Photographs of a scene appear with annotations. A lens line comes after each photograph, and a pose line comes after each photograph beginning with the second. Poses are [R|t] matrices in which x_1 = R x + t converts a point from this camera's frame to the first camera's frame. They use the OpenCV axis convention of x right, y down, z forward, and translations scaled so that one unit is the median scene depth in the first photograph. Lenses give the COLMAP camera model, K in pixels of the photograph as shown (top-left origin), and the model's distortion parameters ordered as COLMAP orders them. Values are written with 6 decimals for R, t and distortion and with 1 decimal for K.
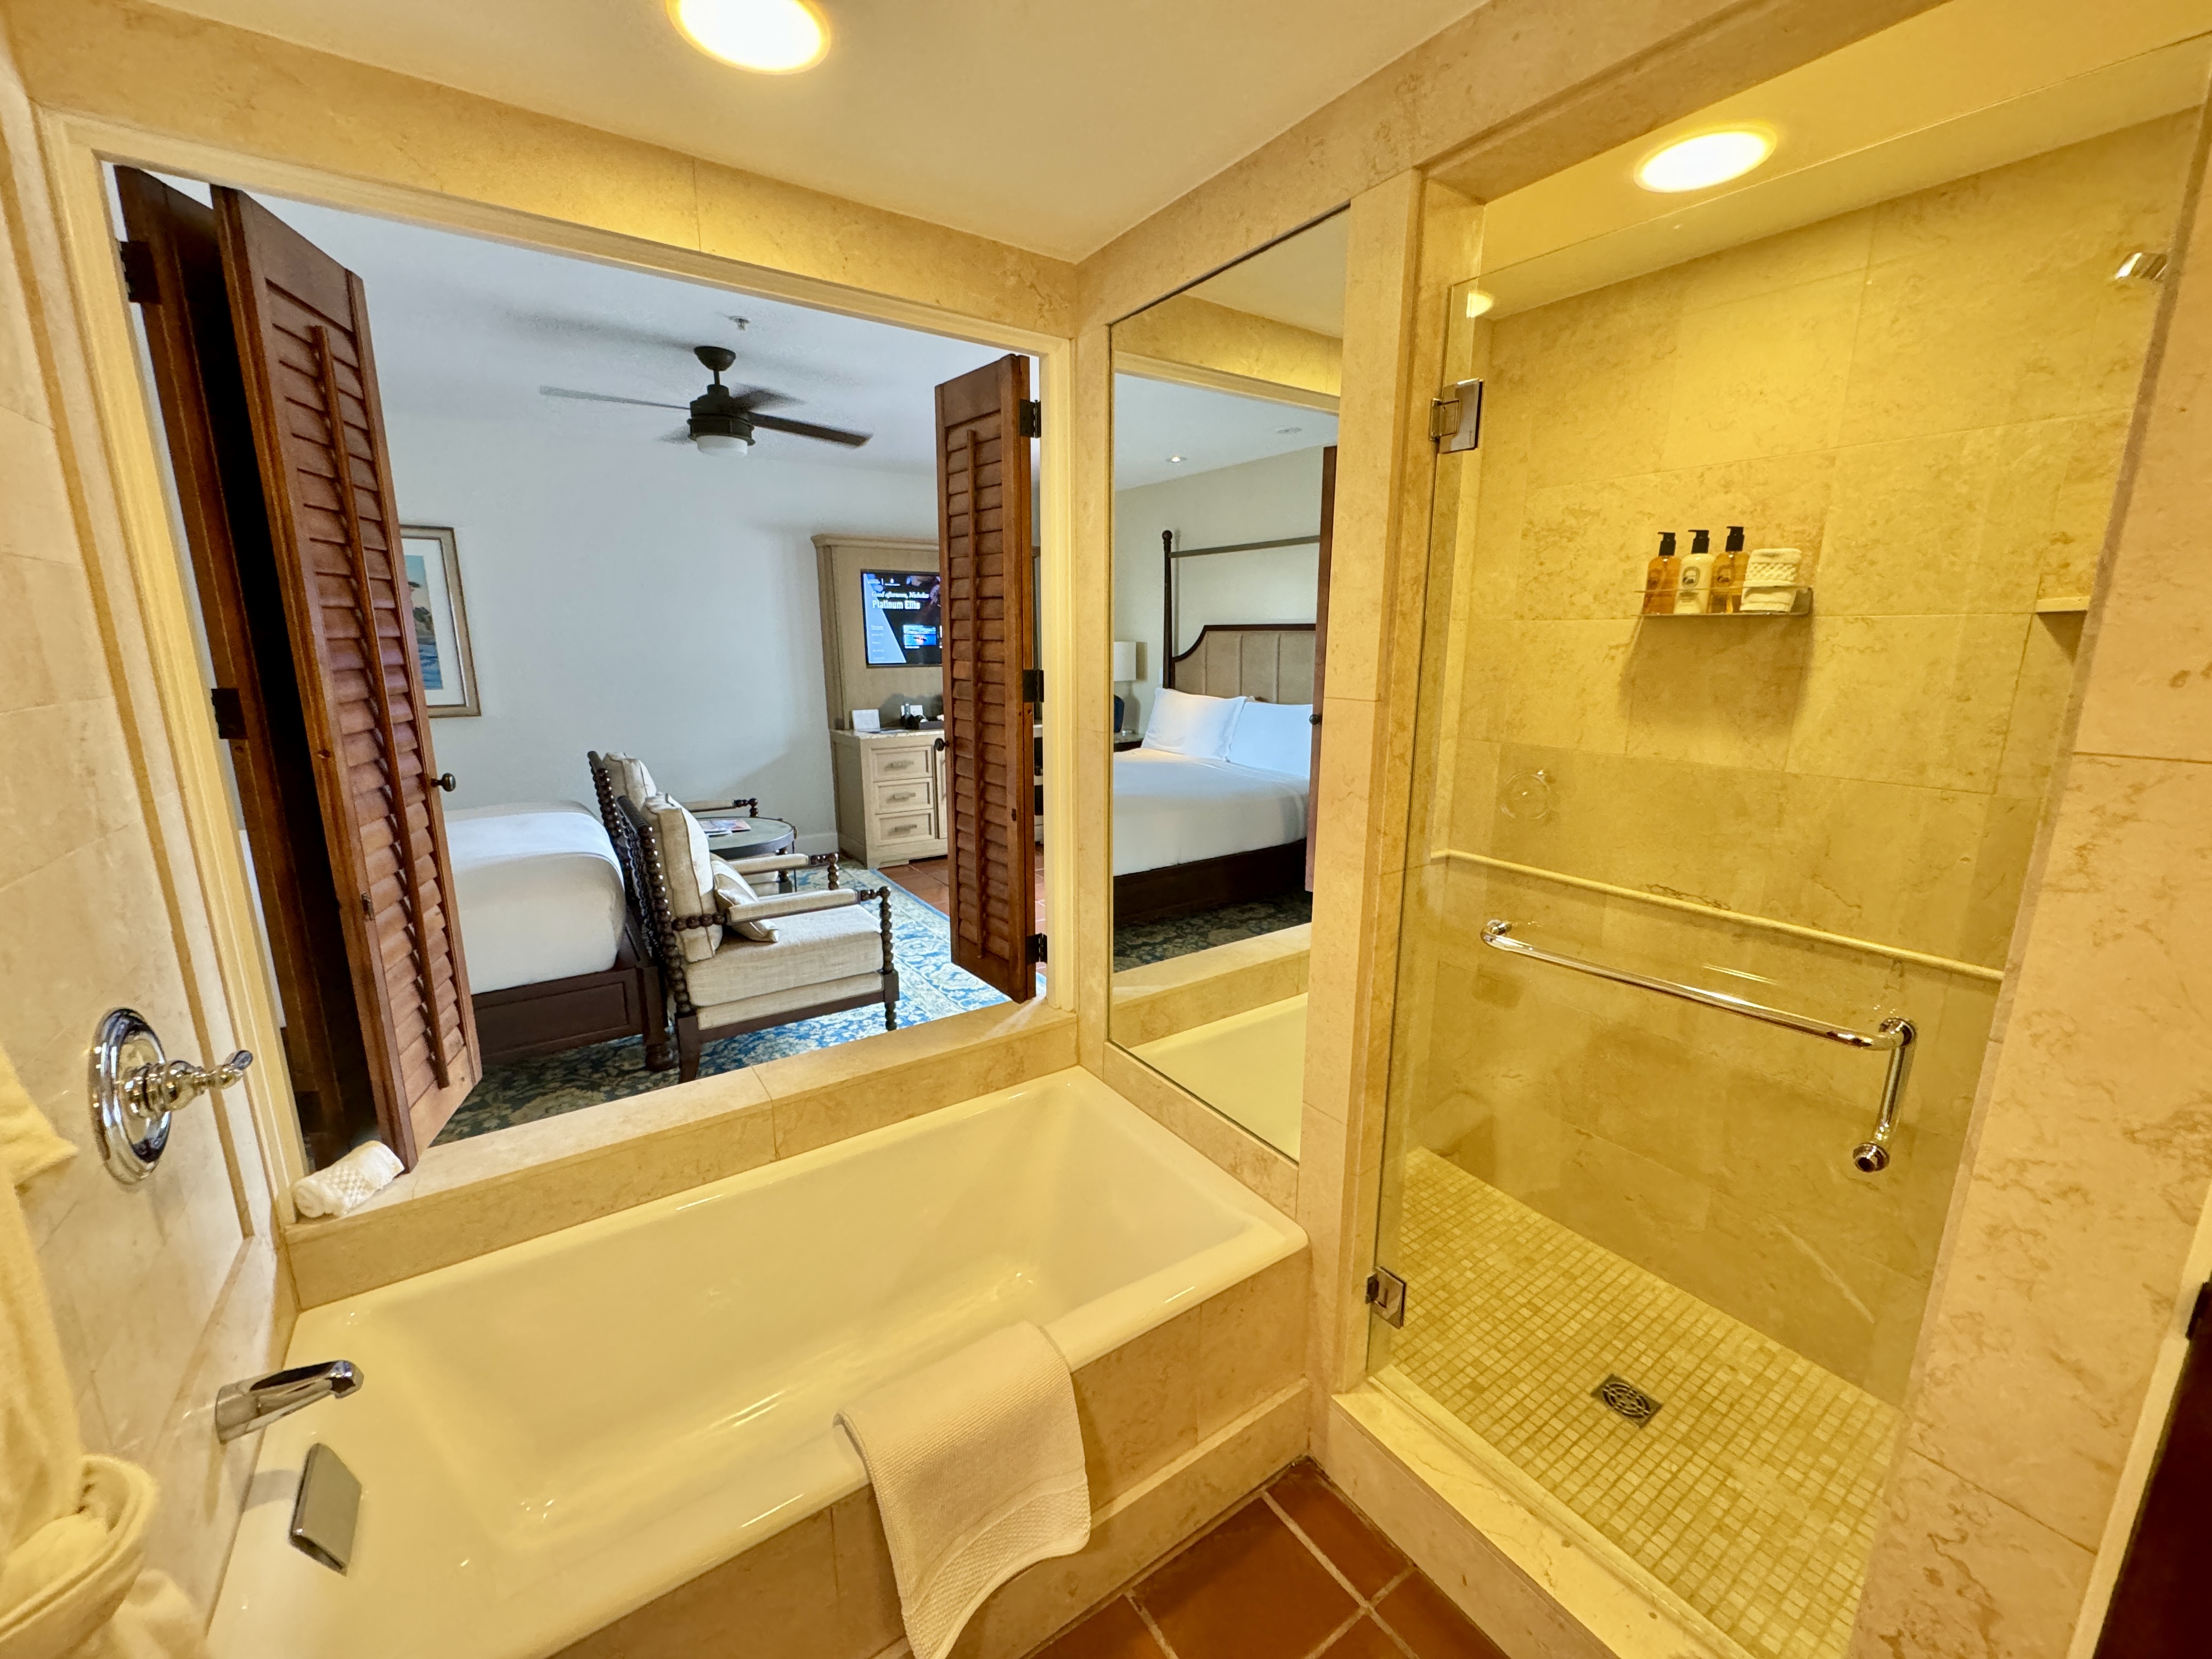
lens RADIAL K [[876.2, 0, 1107.5], [0, 876.2, 825.7], [0, 0, 1]] dist [-0.000652, -0.000737]
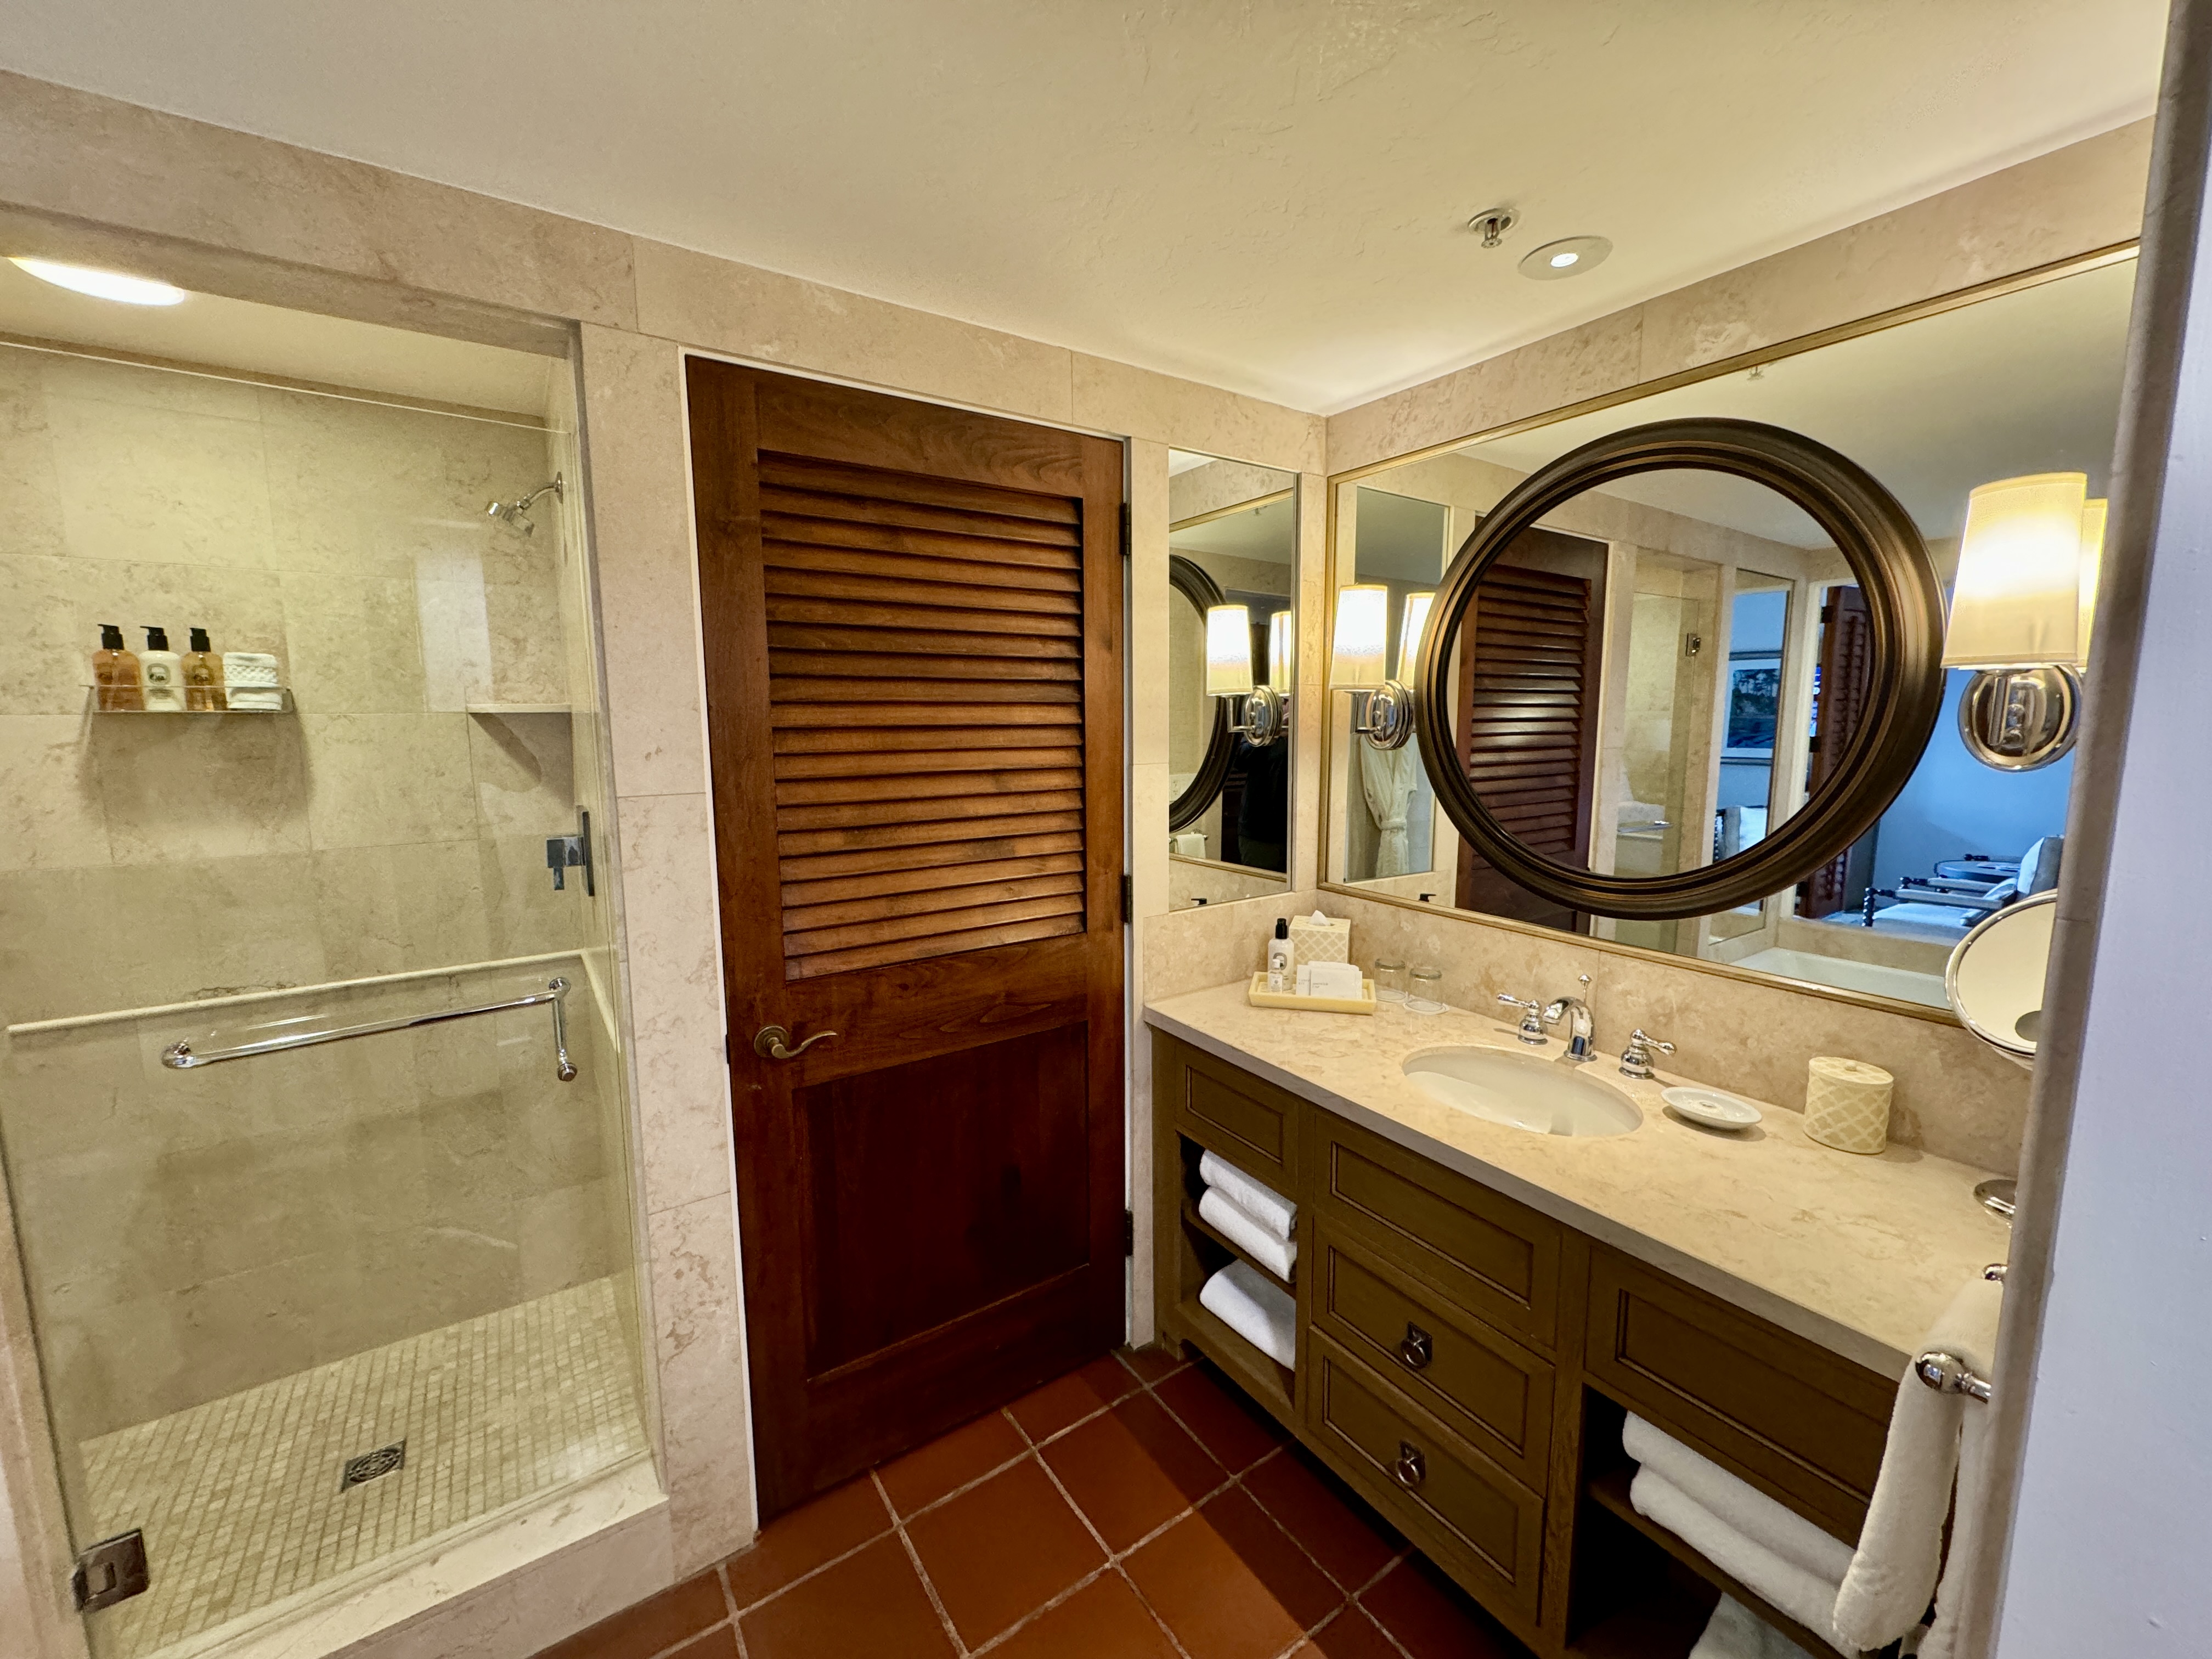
lens RADIAL K [[876.2, 0, 1107.5], [0, 876.2, 825.7], [0, 0, 1]] dist [-0.000652, -0.000737]
pose [[0.006492, -0.130484, 0.991429, -0.317272], [0.214656, 0.968520, 0.126063, -0.014844], [-0.976668, 0.211998, 0.034296, -0.033934]]
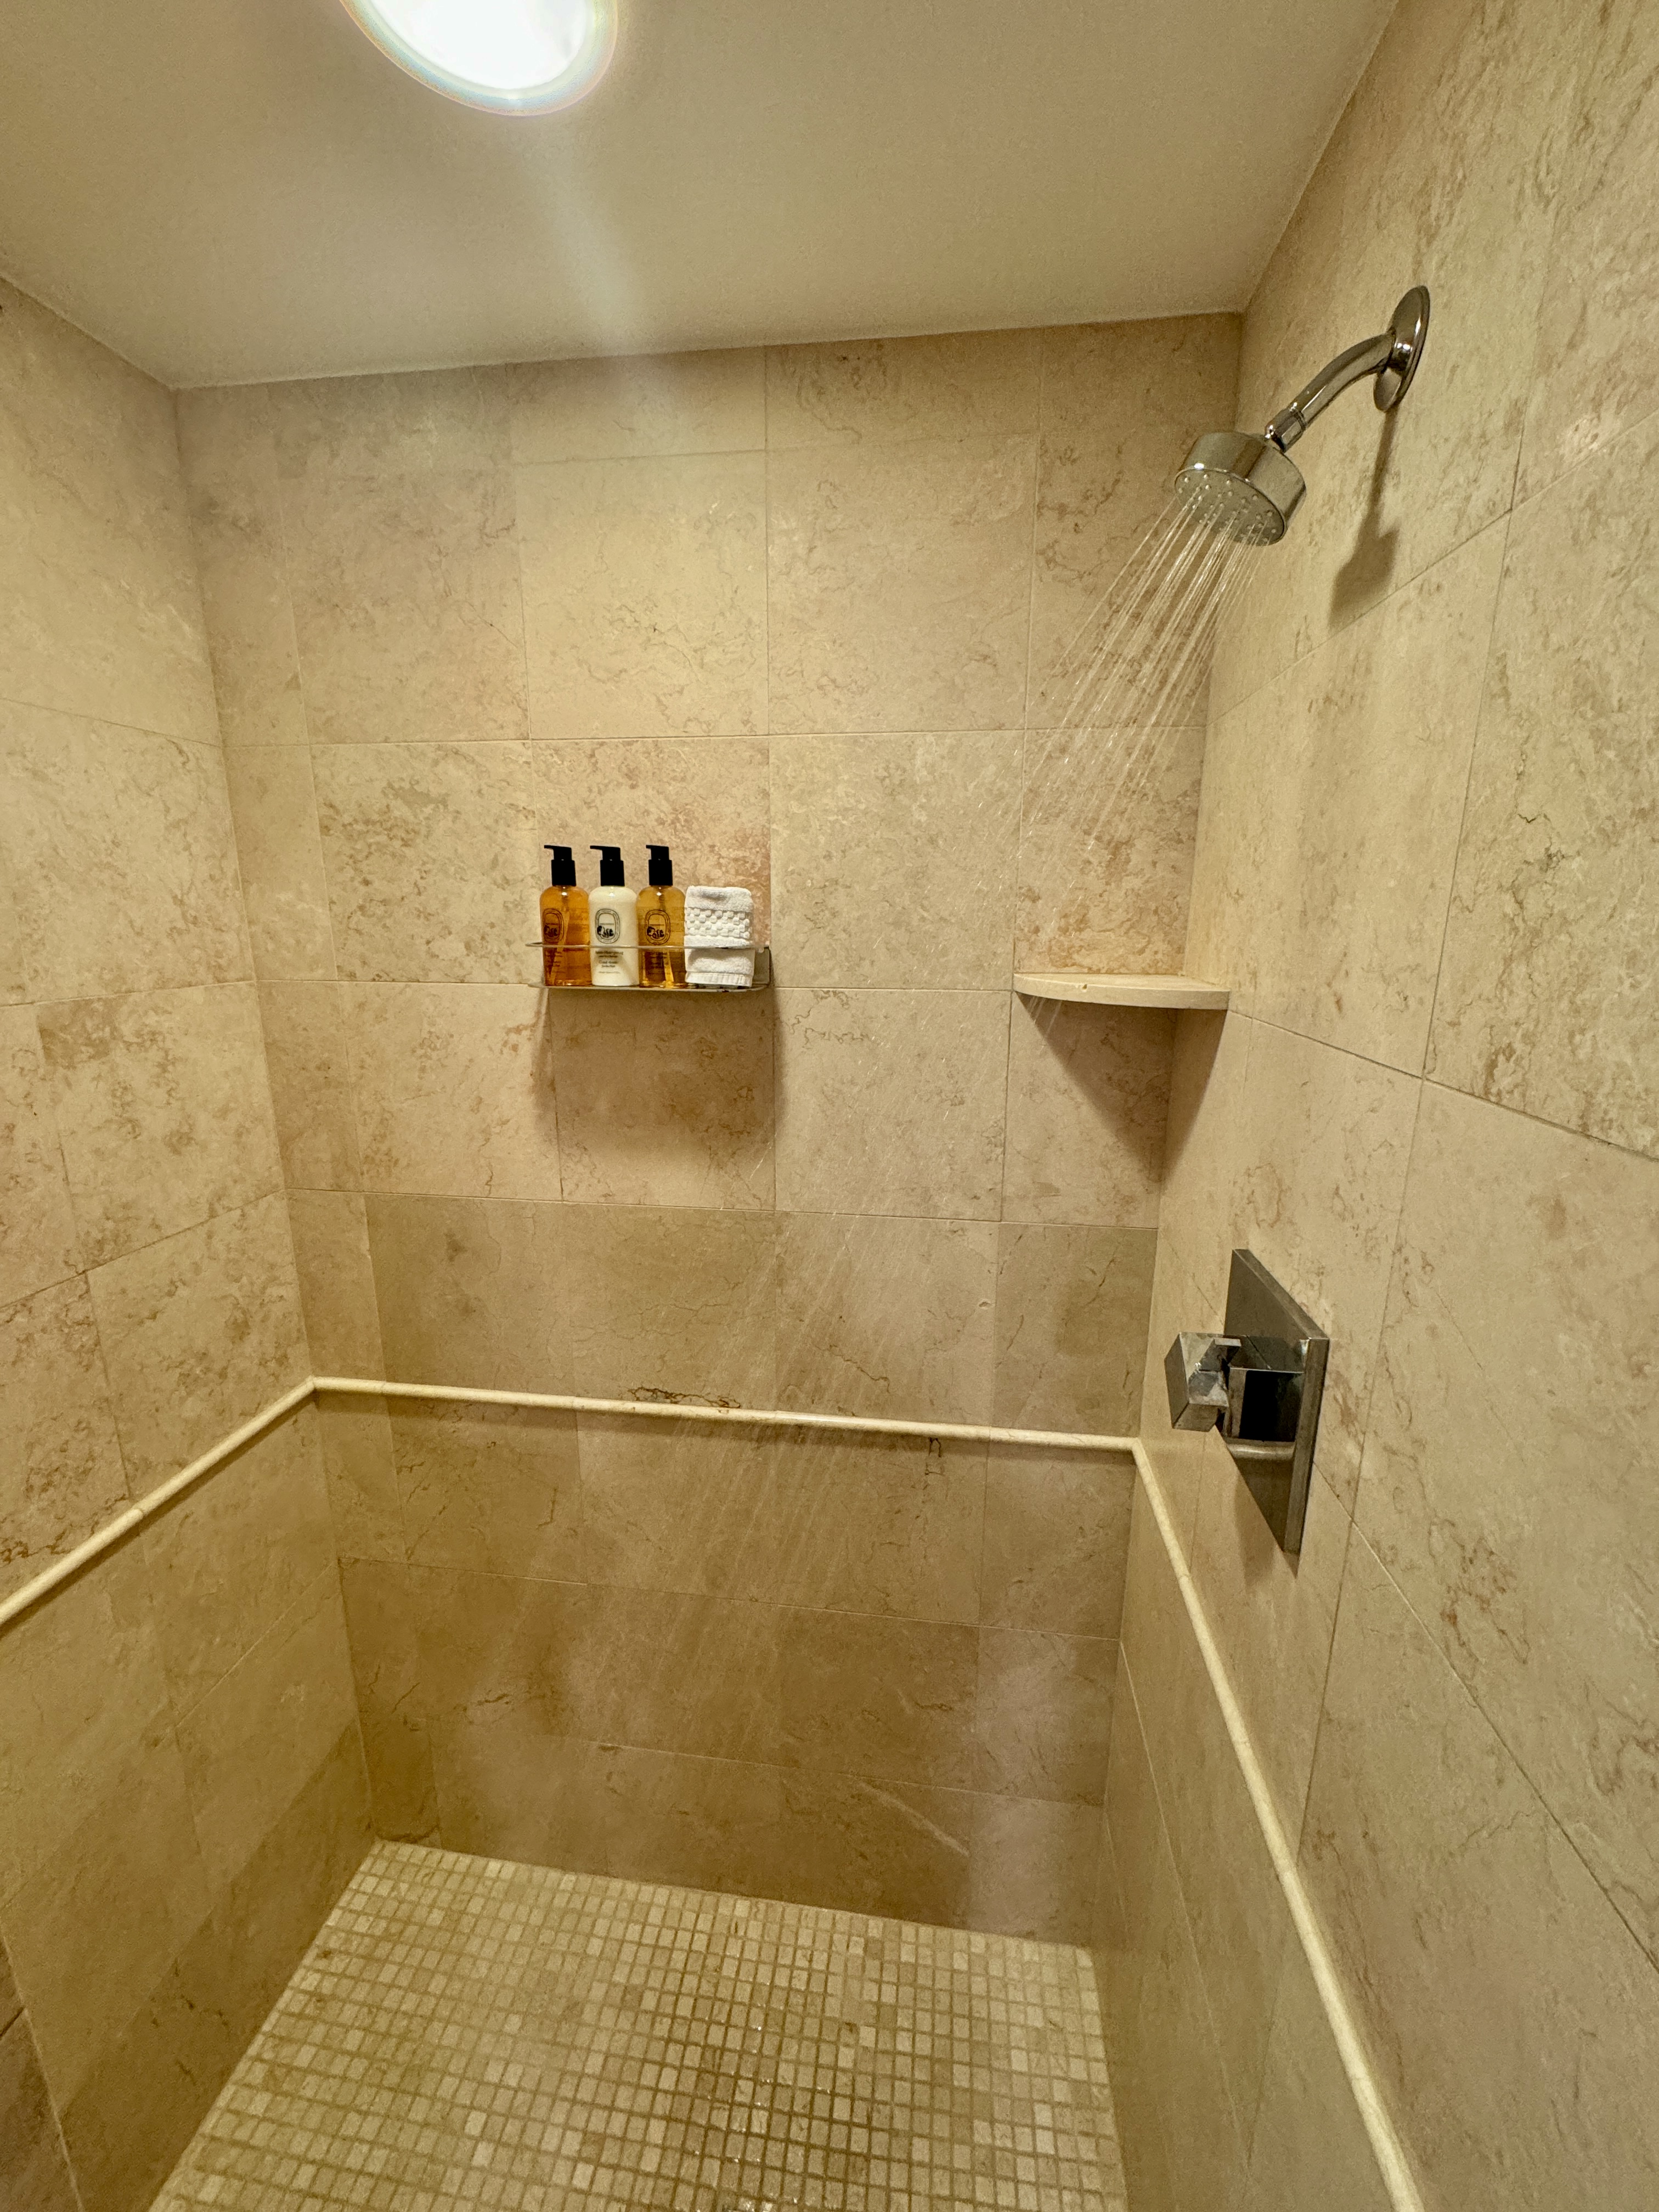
lens RADIAL K [[876.2, 0, 834.9], [0, 876.2, 1108.6], [0, 0, 1]] dist [-0.000652, -0.000737]
pose [[0.671052, -0.164651, 0.722897, 0.318447], [0.154679, 0.984664, 0.080687, -0.184807], [-0.725096, 0.057672, 0.686229, 0.485361]]
